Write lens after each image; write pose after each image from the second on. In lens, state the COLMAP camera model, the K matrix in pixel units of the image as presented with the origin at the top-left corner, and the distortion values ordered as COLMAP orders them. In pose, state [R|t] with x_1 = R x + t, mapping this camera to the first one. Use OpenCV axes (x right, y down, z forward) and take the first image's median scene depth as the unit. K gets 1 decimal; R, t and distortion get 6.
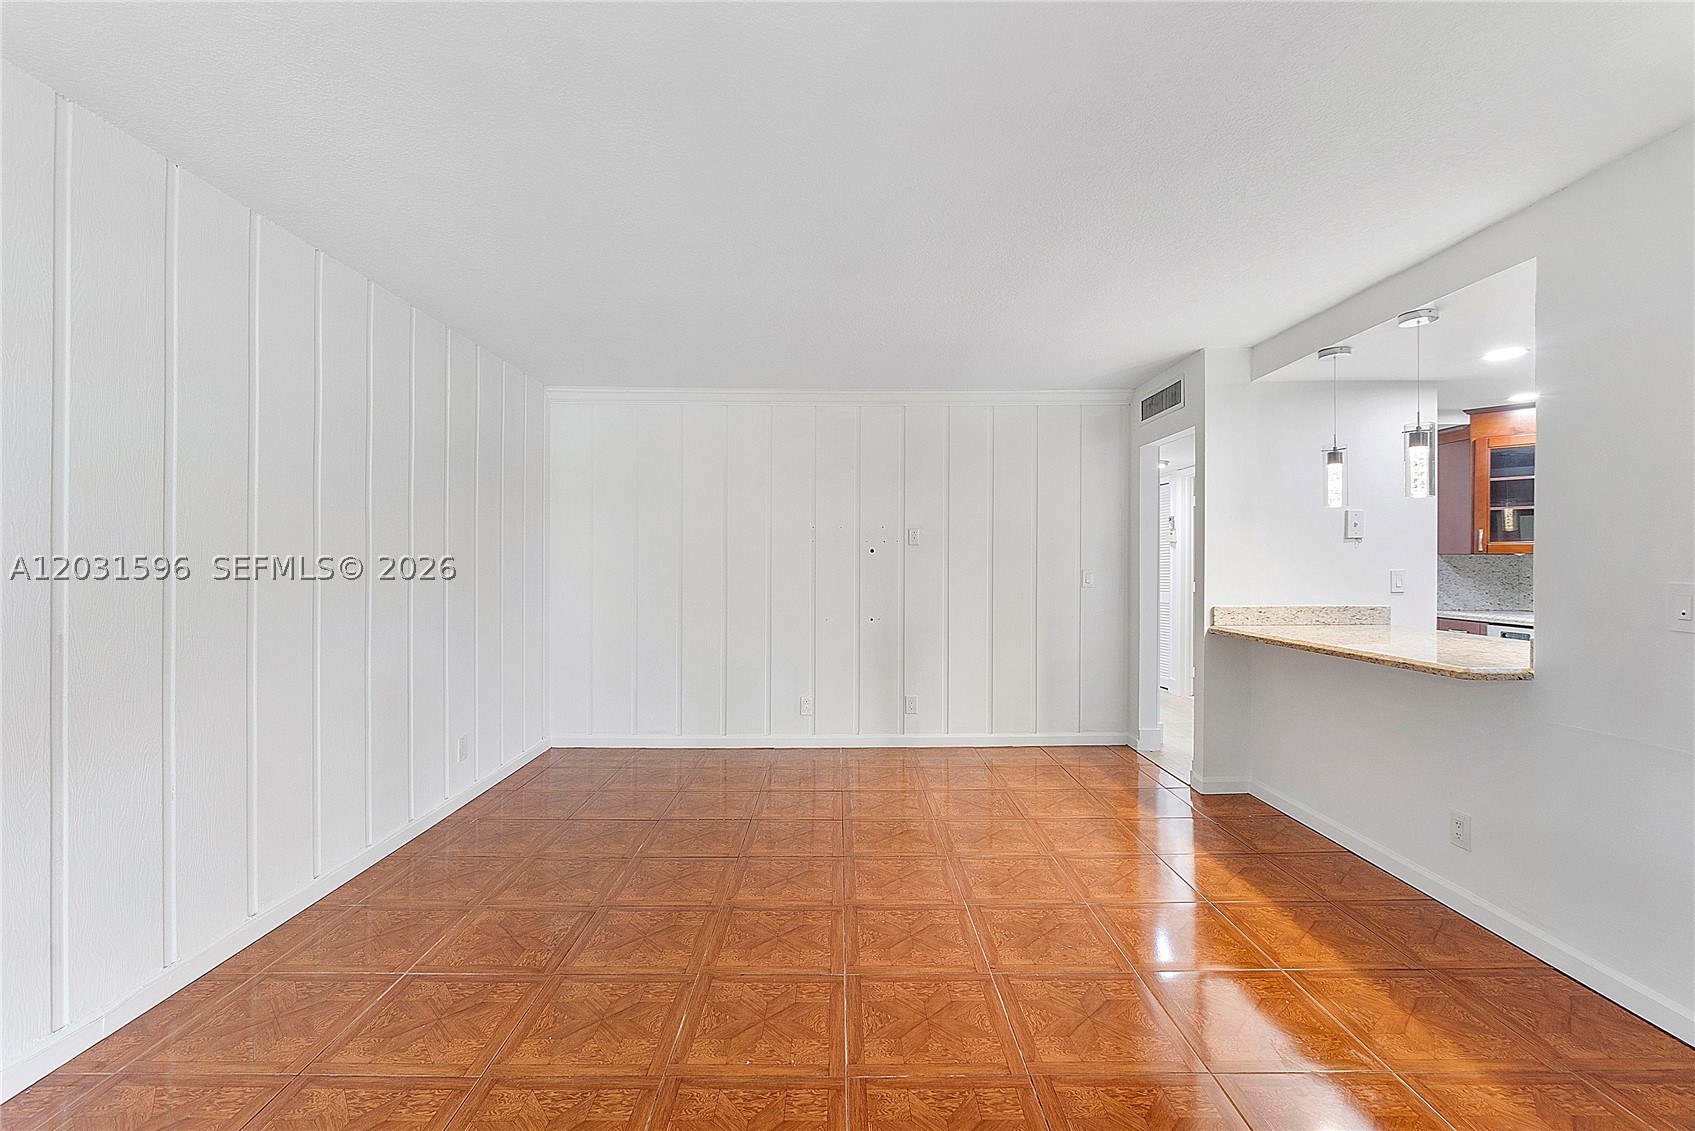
lens RADIAL K [[734.5, 0, 846.7], [0, 734.5, 560.3], [0, 0, 1]] dist [-0.009333, 0.003365]
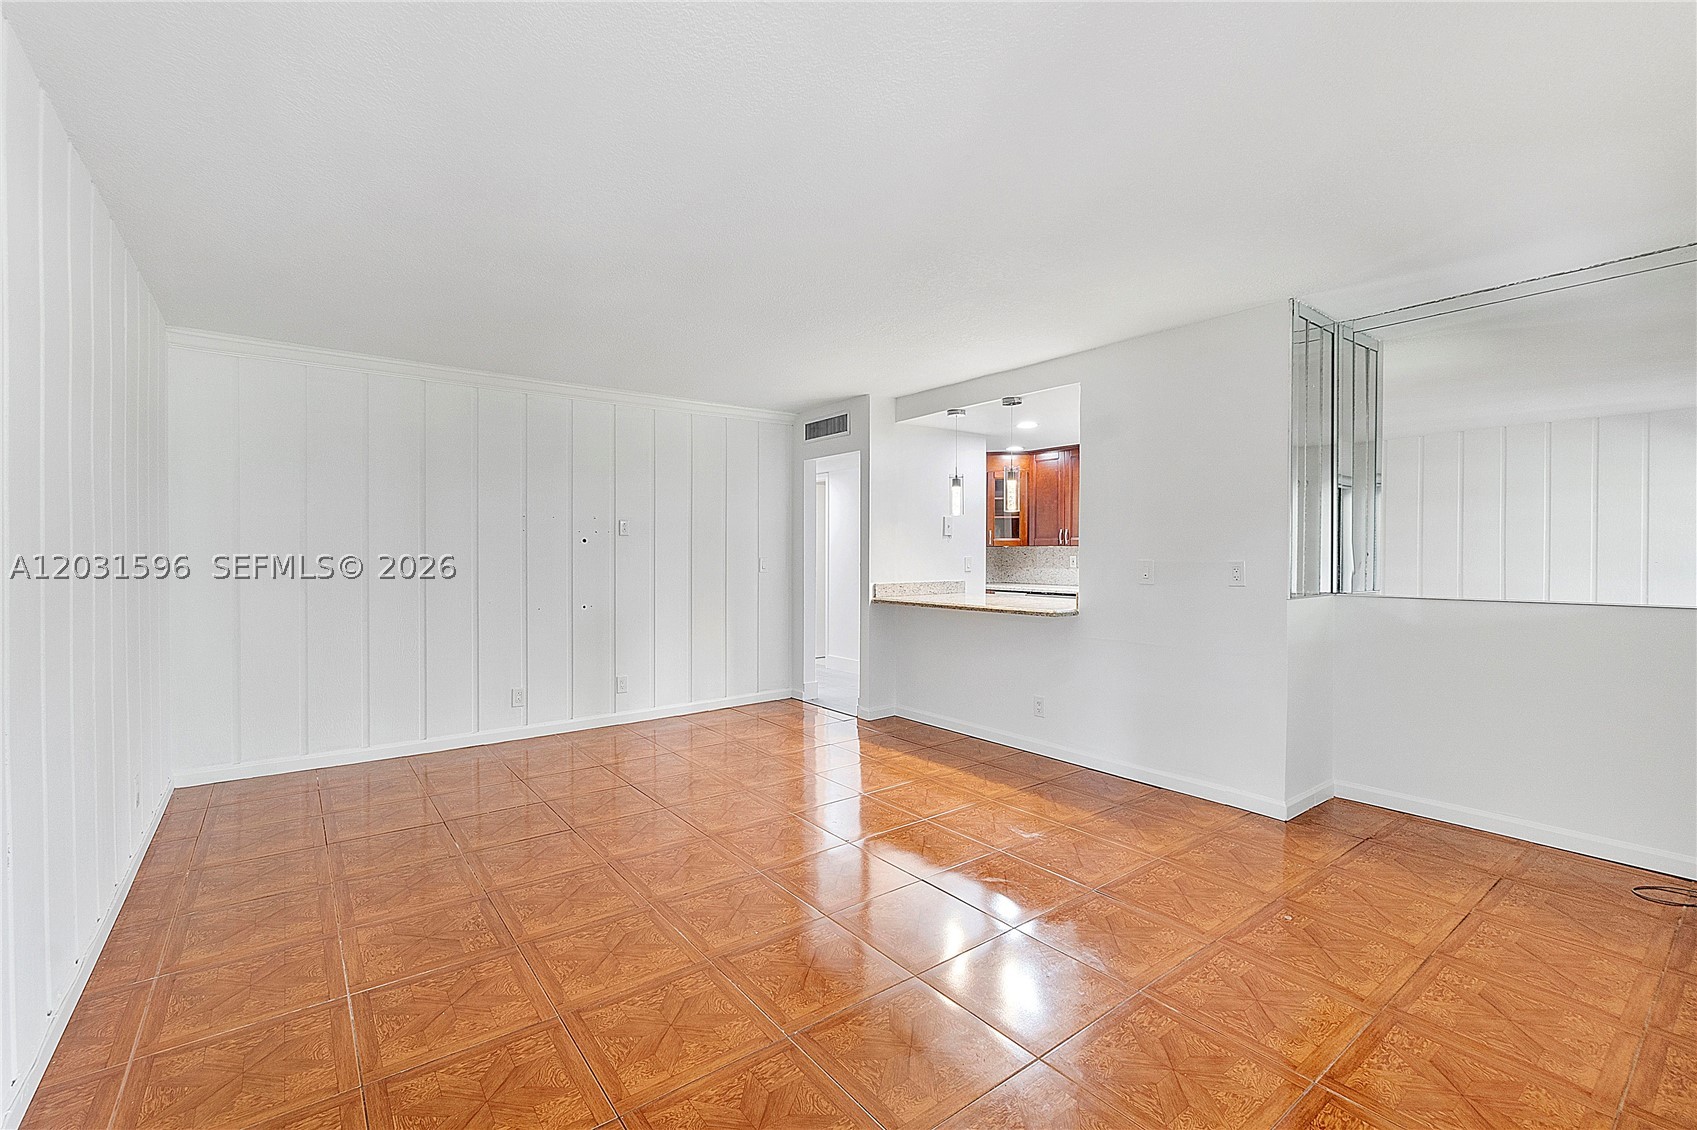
lens RADIAL K [[735.4, 0, 844.3], [0, 735.4, 562.2], [0, 0, 1]] dist [-0.009333, 0.003365]
pose [[0.794991, -0.008411, 0.606563, -0.381405], [-0.000637, 0.999892, 0.014700, 0.002623], [-0.606621, -0.012073, 0.794900, -0.061860]]
